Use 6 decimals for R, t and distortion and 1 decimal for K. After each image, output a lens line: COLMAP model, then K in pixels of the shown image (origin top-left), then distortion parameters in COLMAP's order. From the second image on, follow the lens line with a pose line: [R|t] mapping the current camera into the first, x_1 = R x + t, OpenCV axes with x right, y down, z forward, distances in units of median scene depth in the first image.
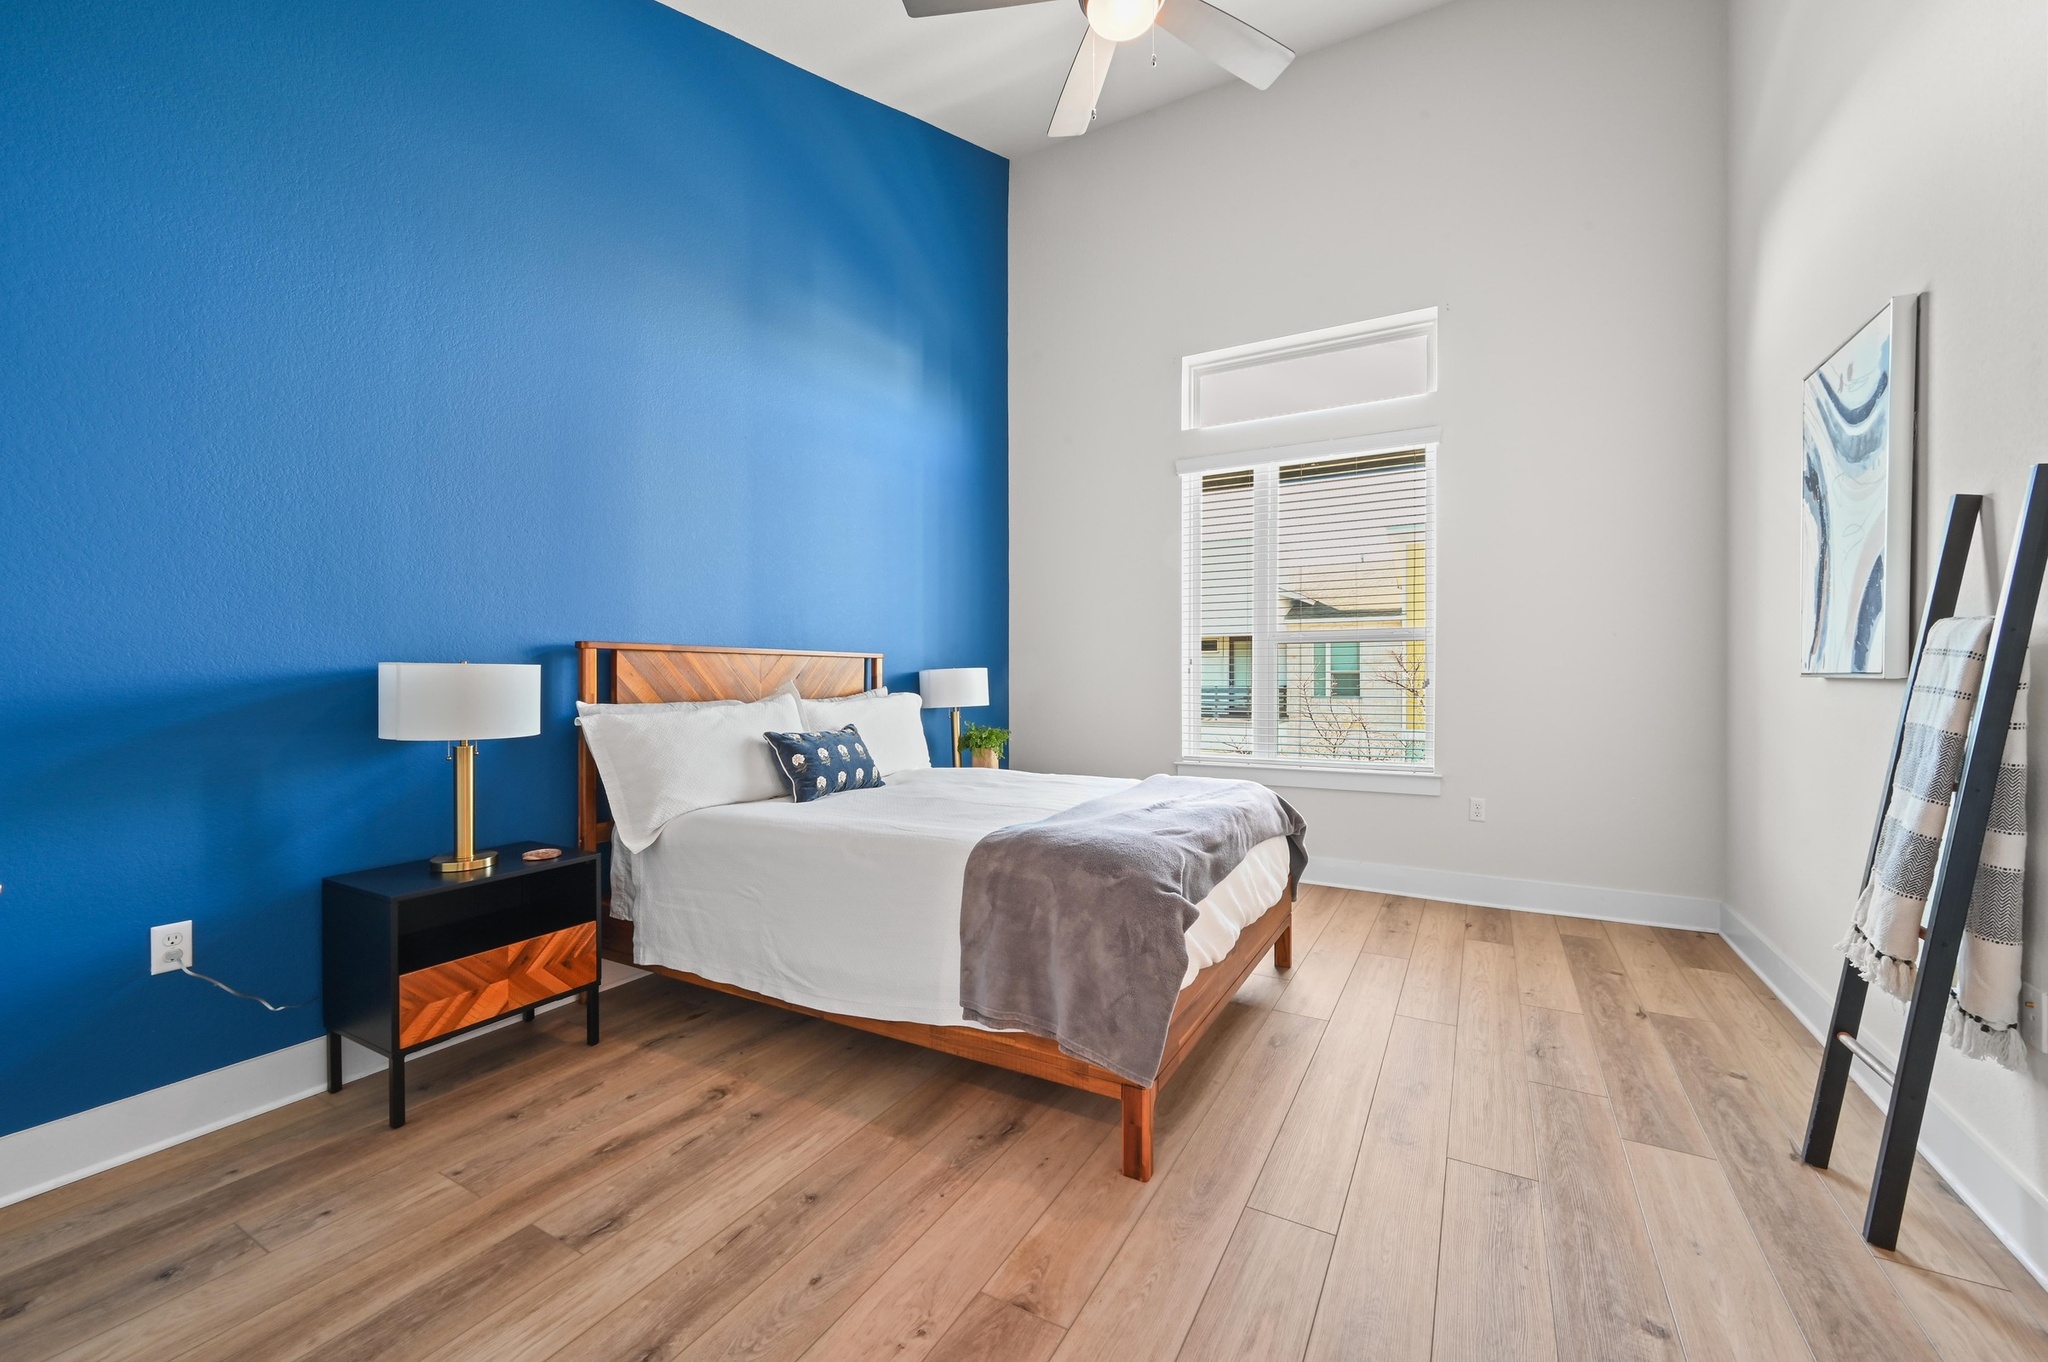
lens RADIAL K [[810.5, 0, 1023.3], [0, 810.5, 684.1], [0, 0, 1]] dist [0.001832, 0.000124]
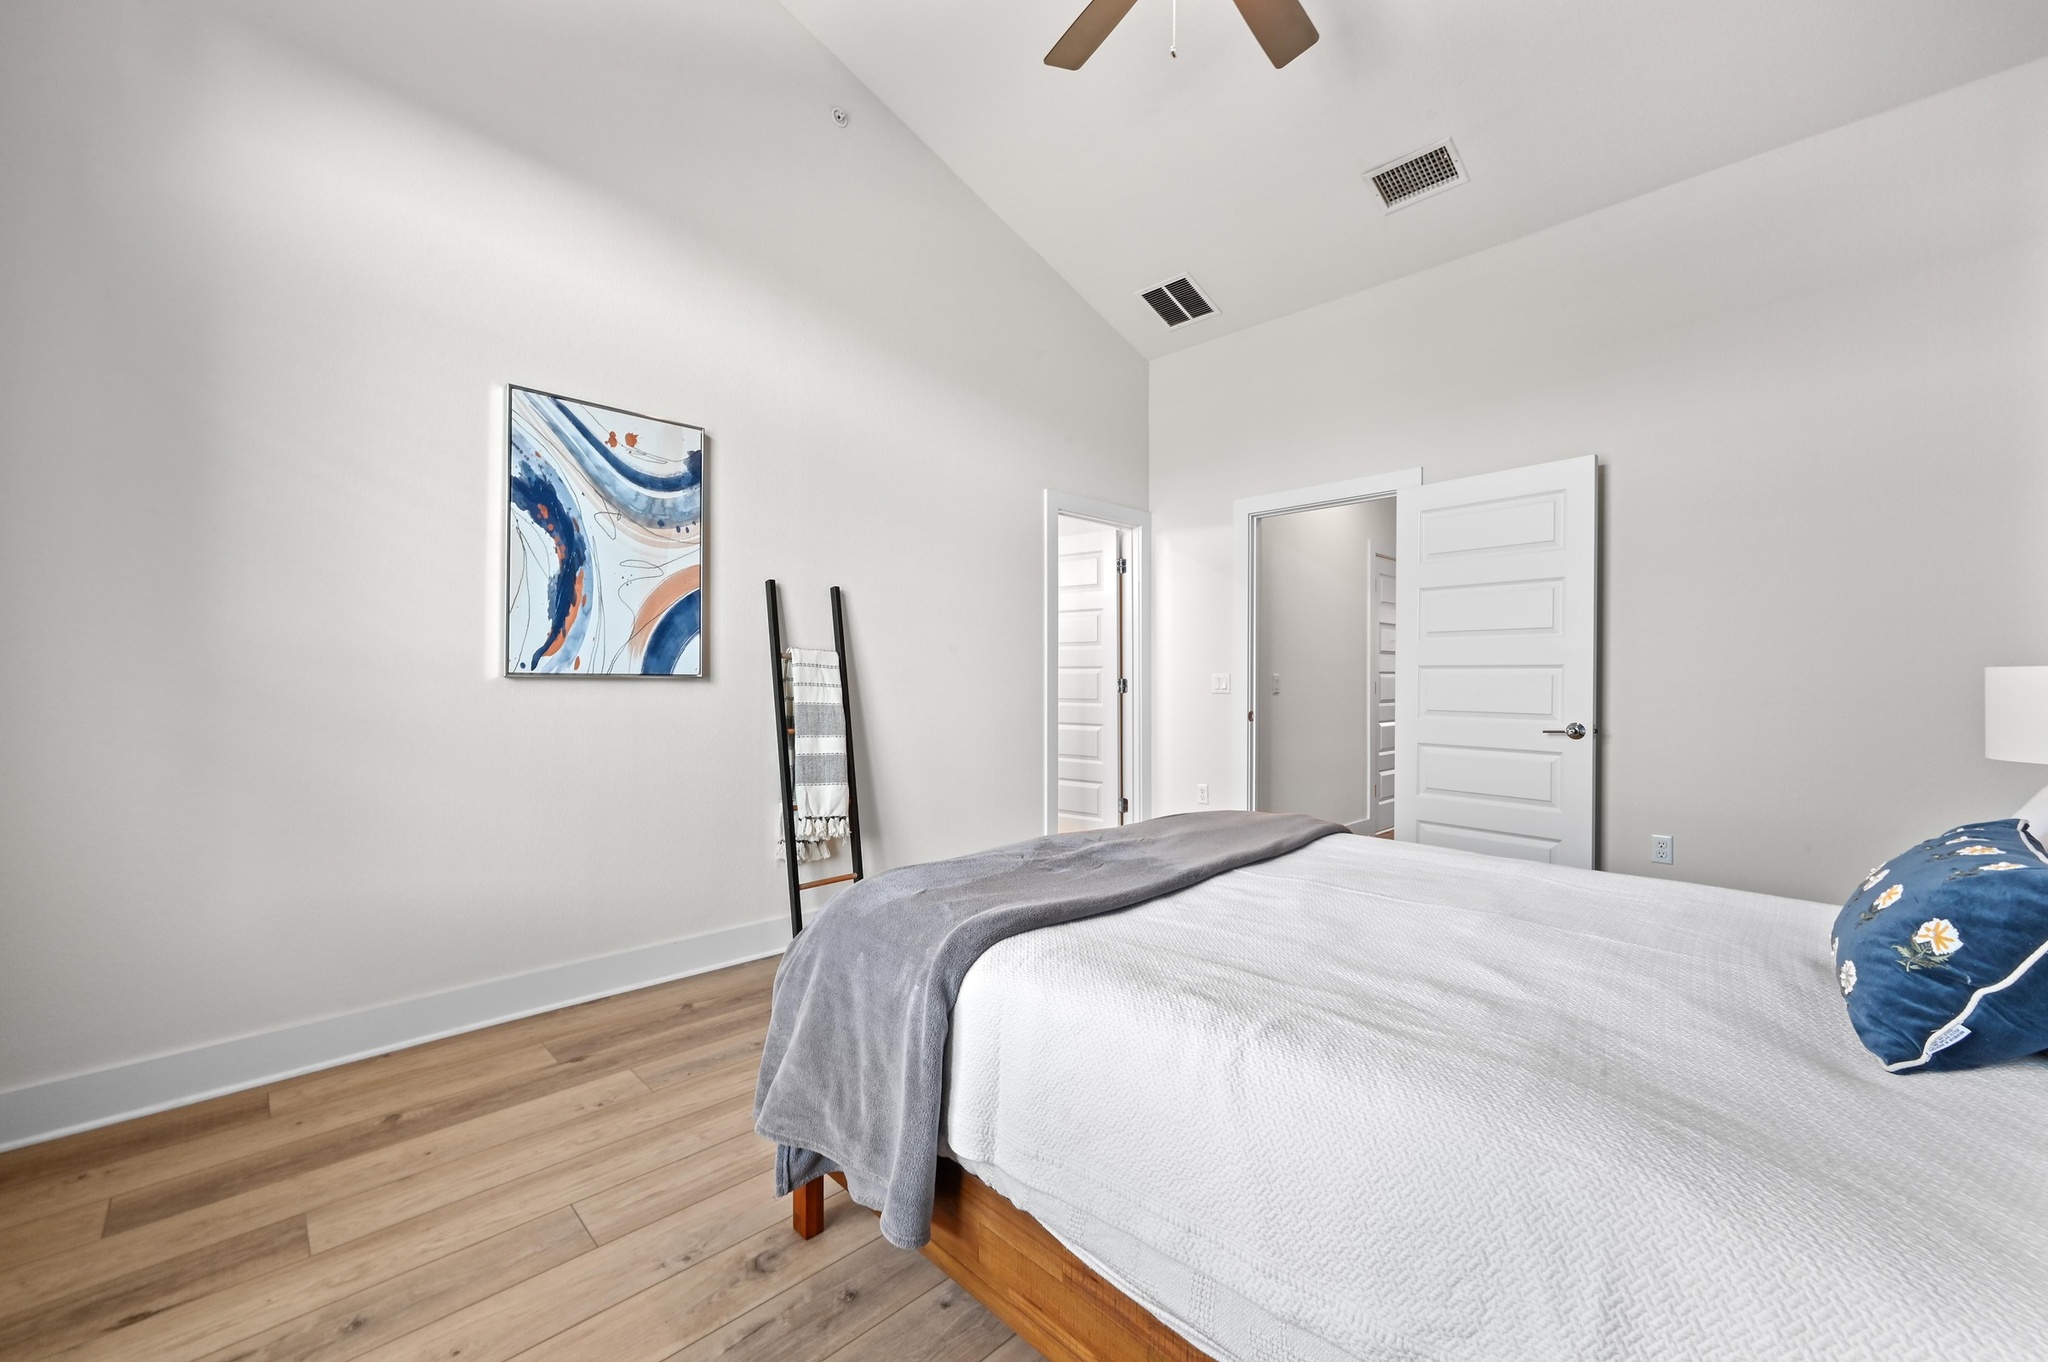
lens RADIAL K [[810.5, 0, 1024.1], [0, 810.5, 674.9], [0, 0, 1]] dist [0.001832, 0.000124]
pose [[-0.955846, -0.009322, 0.293719, 0.031081], [-0.005665, 0.999895, 0.013301, -0.027571], [-0.293812, 0.011050, -0.955799, 1.572534]]
